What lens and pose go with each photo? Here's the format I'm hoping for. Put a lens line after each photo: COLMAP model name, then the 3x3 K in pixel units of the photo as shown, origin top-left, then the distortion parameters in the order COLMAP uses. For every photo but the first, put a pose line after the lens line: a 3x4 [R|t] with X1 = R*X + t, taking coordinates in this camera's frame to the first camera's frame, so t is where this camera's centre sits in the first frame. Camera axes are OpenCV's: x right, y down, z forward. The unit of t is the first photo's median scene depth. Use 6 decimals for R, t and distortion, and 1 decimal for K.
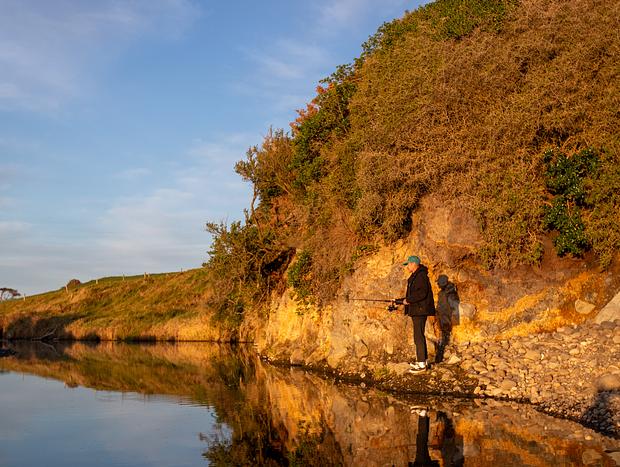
lens RADIAL K [[881.7, 0, 288.4], [0, 881.7, 251.1], [0, 0, 1]] dist [-0.039295, 0.000000]
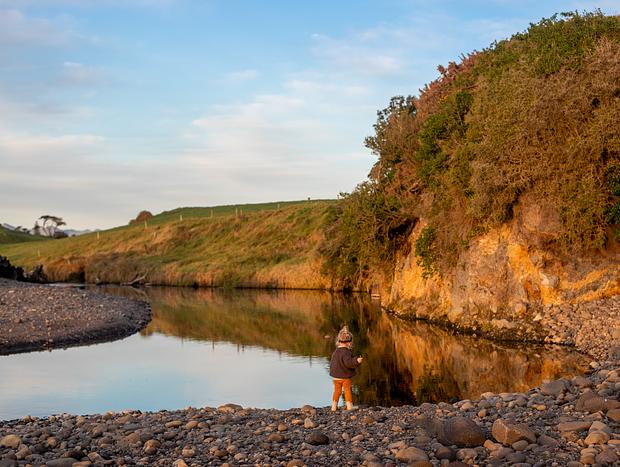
lens RADIAL K [[1128.2, 0, 312.8], [0, 1128.2, 227.6], [0, 0, 1]] dist [-0.165973, 0.000000]
pose [[0.997454, 0.004117, -0.071192, -0.026637], [-0.000258, 0.998534, 0.054131, -0.069569], [0.071310, -0.053975, 0.995993, -0.474518]]
